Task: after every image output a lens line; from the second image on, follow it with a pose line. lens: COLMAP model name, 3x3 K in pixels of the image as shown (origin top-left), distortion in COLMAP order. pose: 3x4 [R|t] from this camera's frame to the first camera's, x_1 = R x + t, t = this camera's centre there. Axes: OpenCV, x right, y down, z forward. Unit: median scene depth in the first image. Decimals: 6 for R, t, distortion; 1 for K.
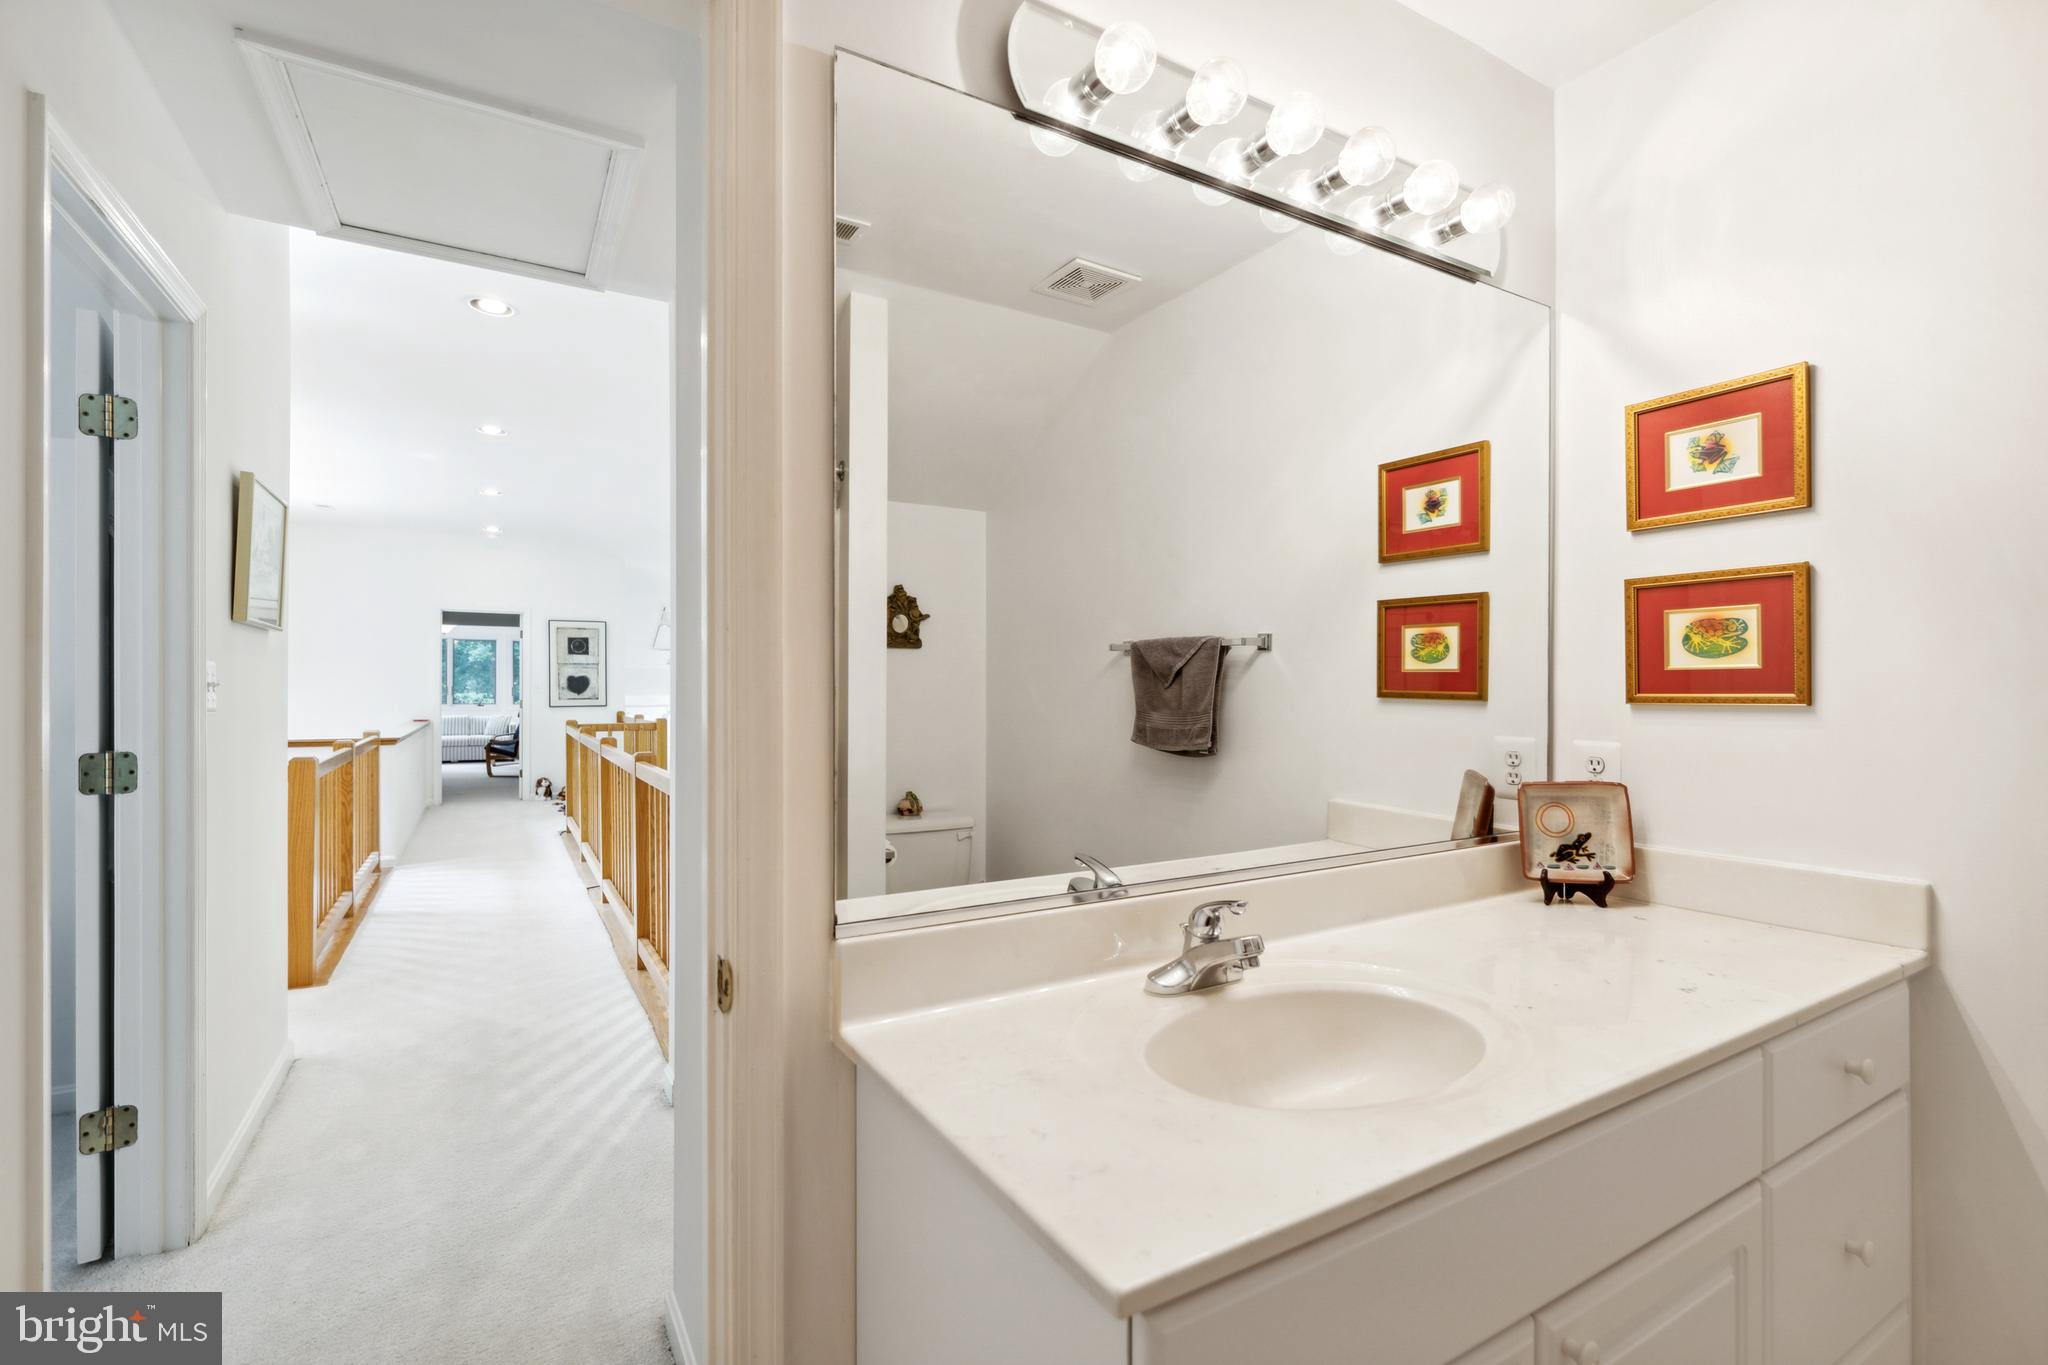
lens RADIAL K [[913.2, 0, 1027.3], [0, 913.2, 686.0], [0, 0, 1]] dist [0.000015, -0.000434]
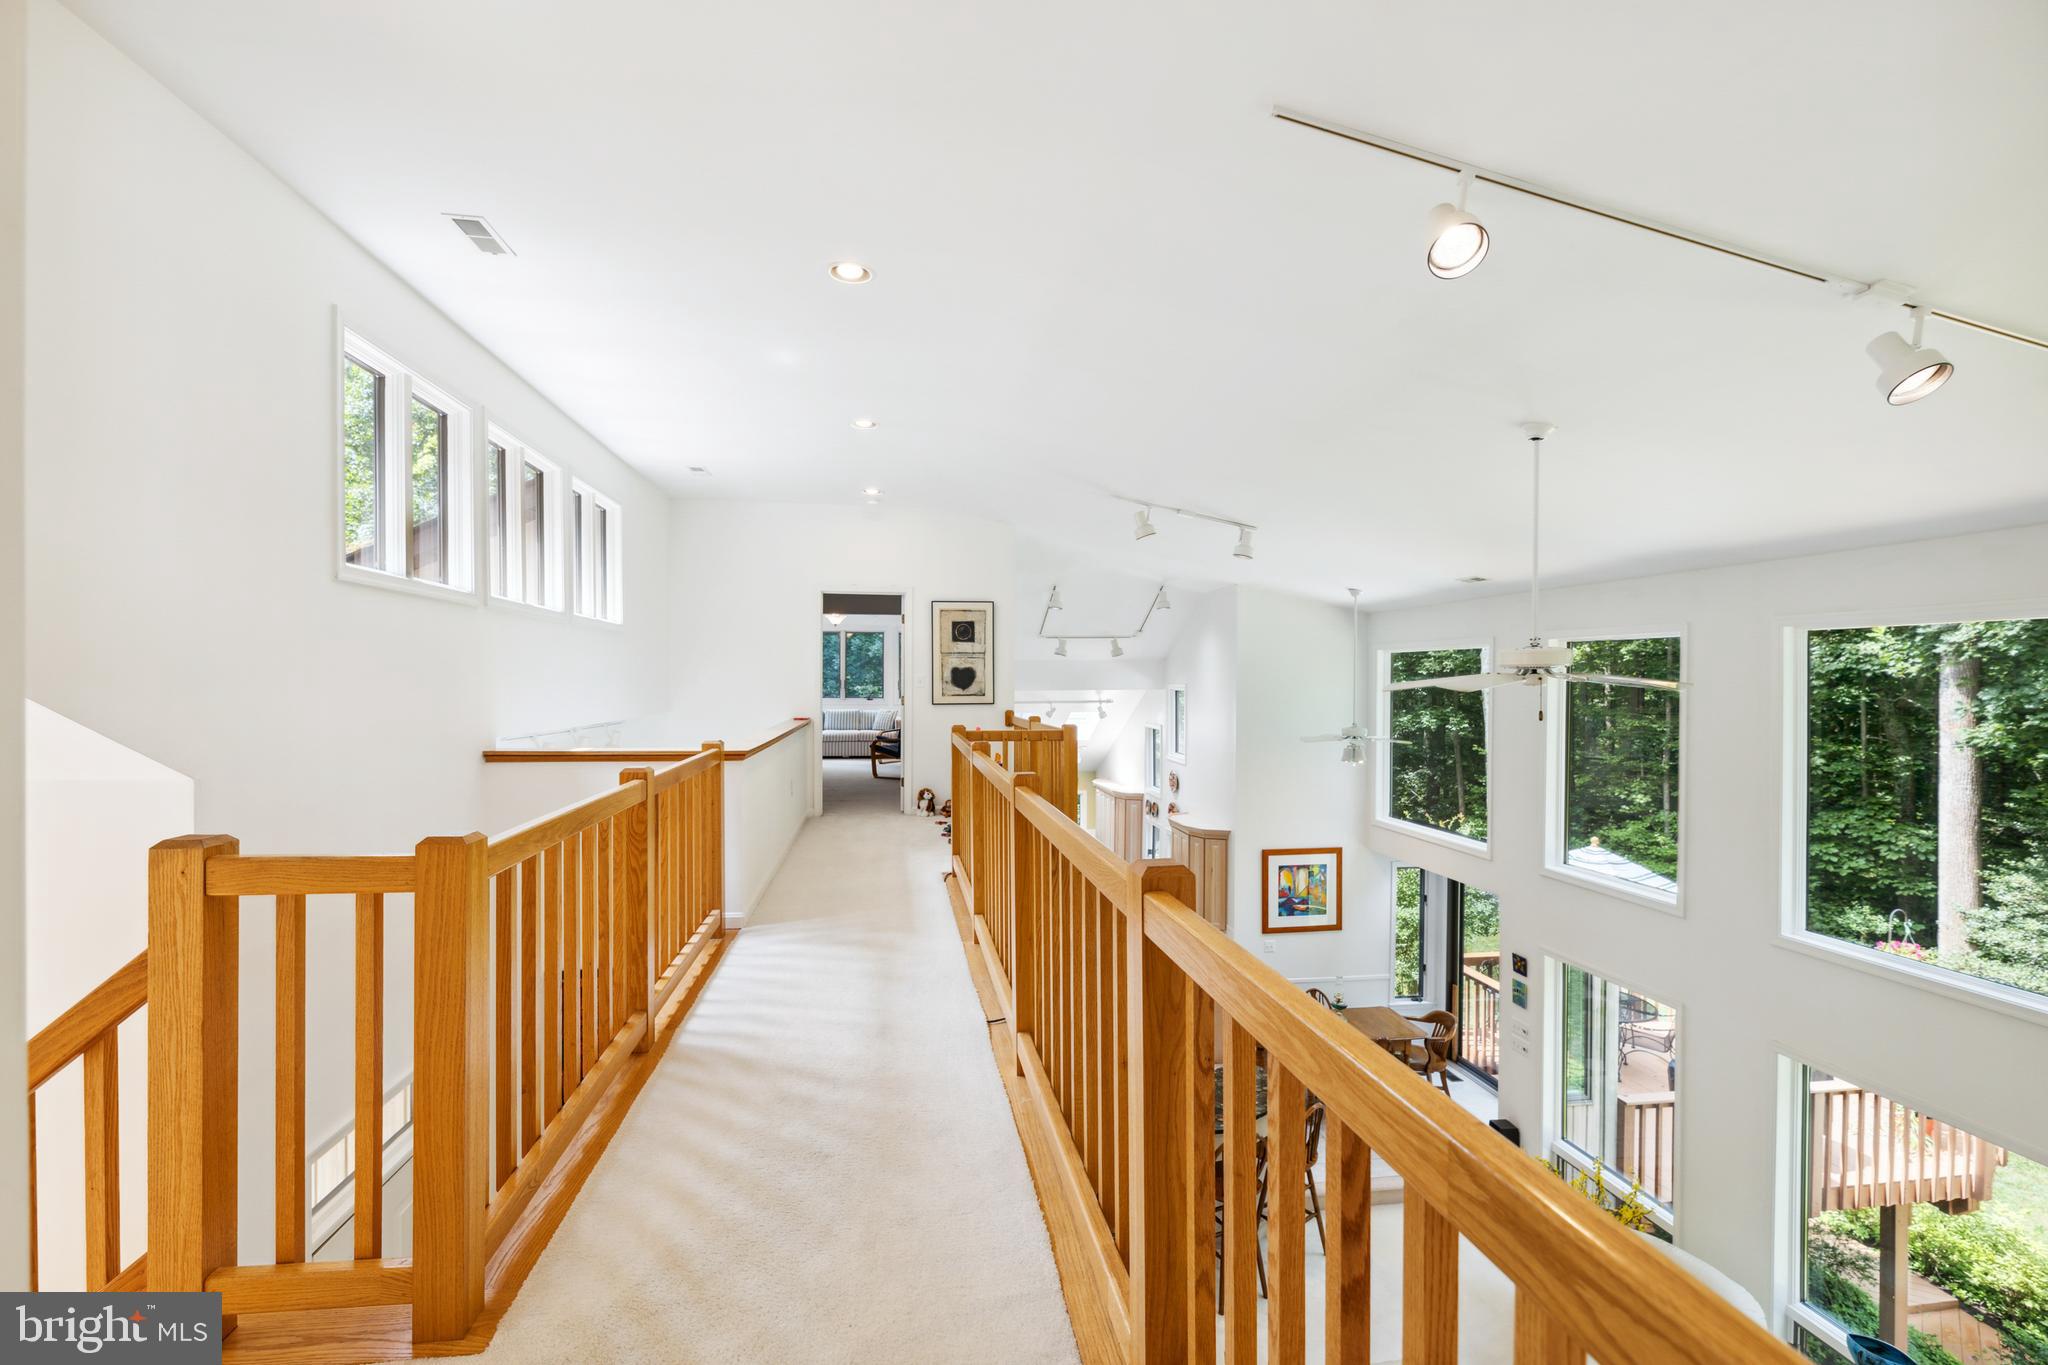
lens RADIAL K [[883.7, 0, 1009.6], [0, 883.7, 678.6], [0, 0, 1]] dist [0.000548, 0.000015]
pose [[0.922498, 0.001531, -0.385999, -0.146161], [-0.001799, 0.999998, -0.000332, -0.000710], [0.385998, 0.001000, 0.922499, 0.281609]]
